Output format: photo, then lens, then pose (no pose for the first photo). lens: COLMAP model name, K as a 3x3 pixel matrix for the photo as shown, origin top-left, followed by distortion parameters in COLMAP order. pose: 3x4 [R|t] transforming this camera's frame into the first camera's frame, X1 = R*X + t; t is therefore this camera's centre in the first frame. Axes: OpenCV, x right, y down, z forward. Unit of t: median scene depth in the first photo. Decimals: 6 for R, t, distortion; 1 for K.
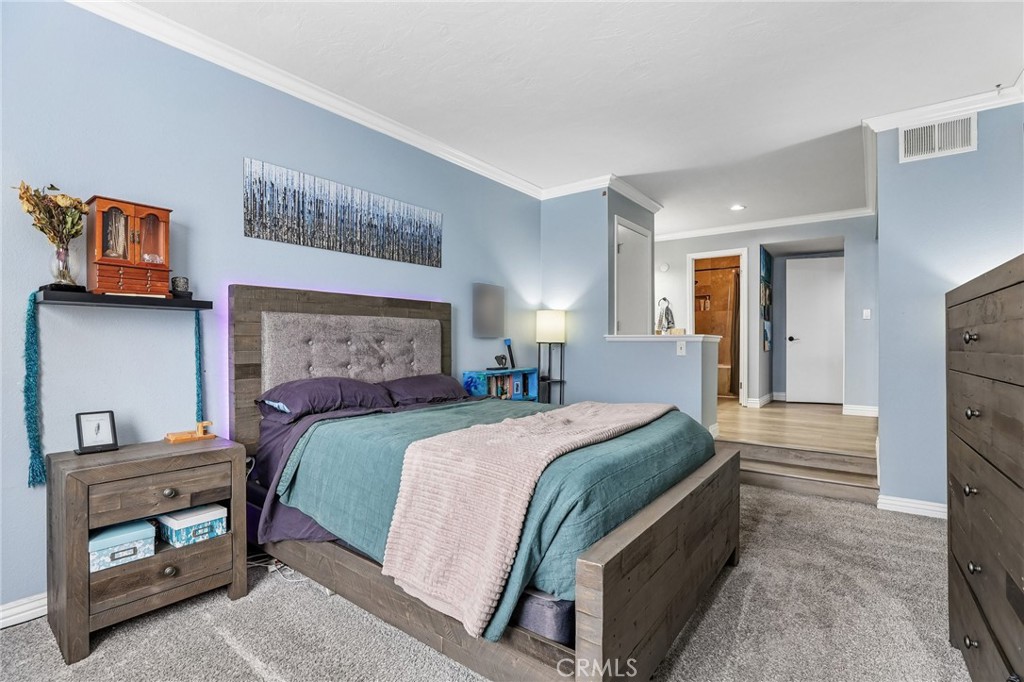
lens RADIAL K [[477.2, 0, 513.4], [0, 477.2, 345.0], [0, 0, 1]] dist [-0.039861, 0.009681]
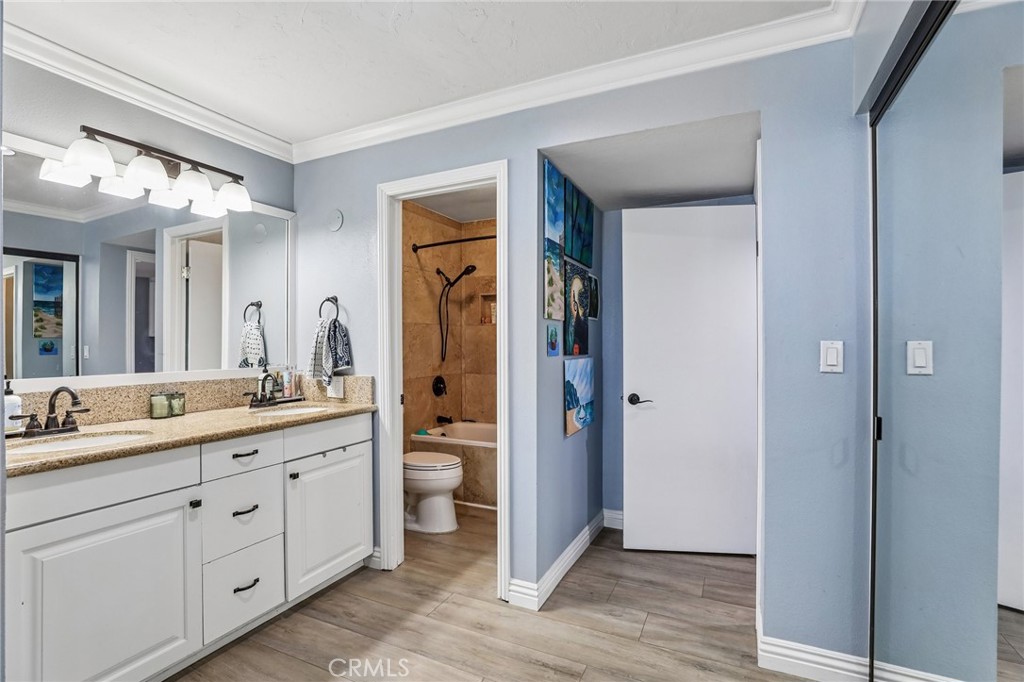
lens RADIAL K [[477.2, 0, 516.0], [0, 477.2, 341.0], [0, 0, 1]] dist [-0.039861, 0.009681]
pose [[0.979007, -0.001981, 0.203816, 0.584048], [0.004255, 0.999934, -0.010719, -0.087659], [-0.203781, 0.011361, 0.978950, 0.885414]]
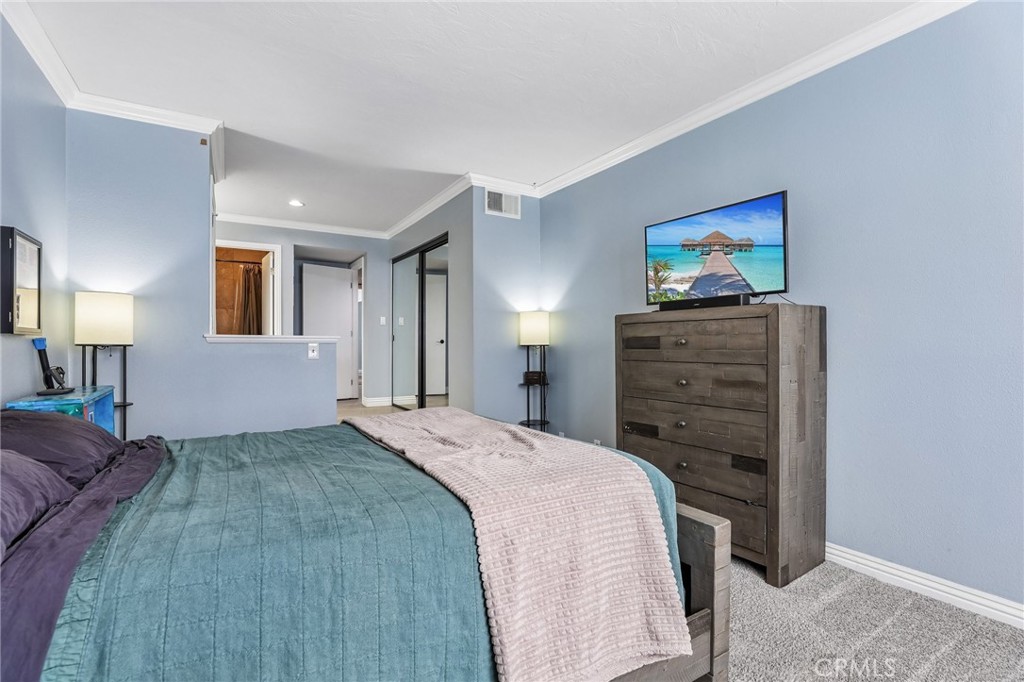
lens RADIAL K [[477.2, 0, 513.4], [0, 477.2, 344.1], [0, 0, 1]] dist [-0.039861, 0.009681]
pose [[0.359609, 0.000131, 0.933103, -0.315292], [0.004656, 0.999987, -0.001935, -0.001645], [-0.933092, 0.005040, 0.359604, 0.295644]]
